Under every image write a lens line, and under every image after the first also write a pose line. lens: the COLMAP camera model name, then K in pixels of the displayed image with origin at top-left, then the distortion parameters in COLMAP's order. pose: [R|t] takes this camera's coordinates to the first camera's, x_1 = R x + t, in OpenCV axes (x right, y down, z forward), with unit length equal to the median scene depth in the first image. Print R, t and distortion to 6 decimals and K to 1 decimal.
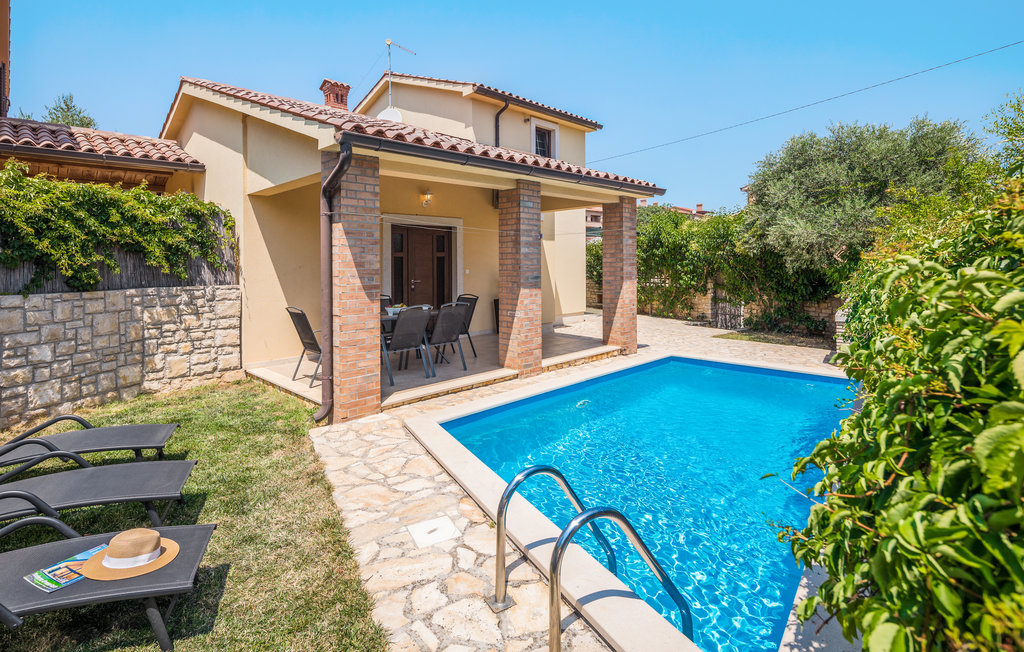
lens RADIAL K [[499.9, 0, 510.9], [0, 499.9, 270.0], [0, 0, 1]] dist [-0.000646, -0.000158]
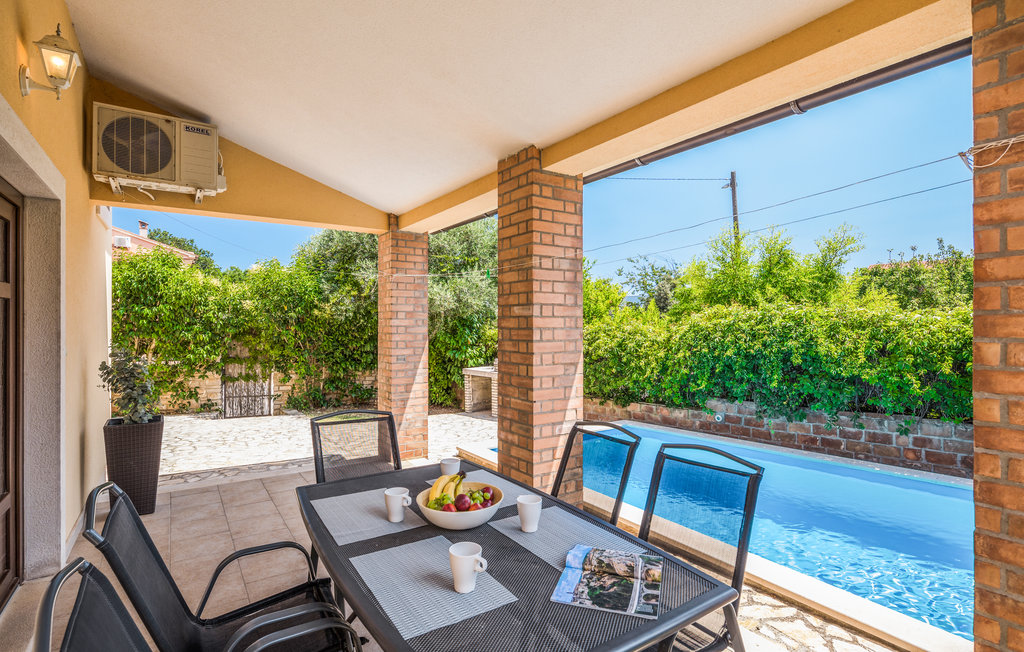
lens RADIAL K [[500.7, 0, 521.8], [0, 500.7, 323.3], [0, 0, 1]] dist [-0.001656, -0.000283]
pose [[0.198130, 0.011097, 0.980113, -0.489971], [0.016738, 0.999752, -0.014703, -0.009824], [-0.980033, 0.019318, 0.197895, 0.950710]]
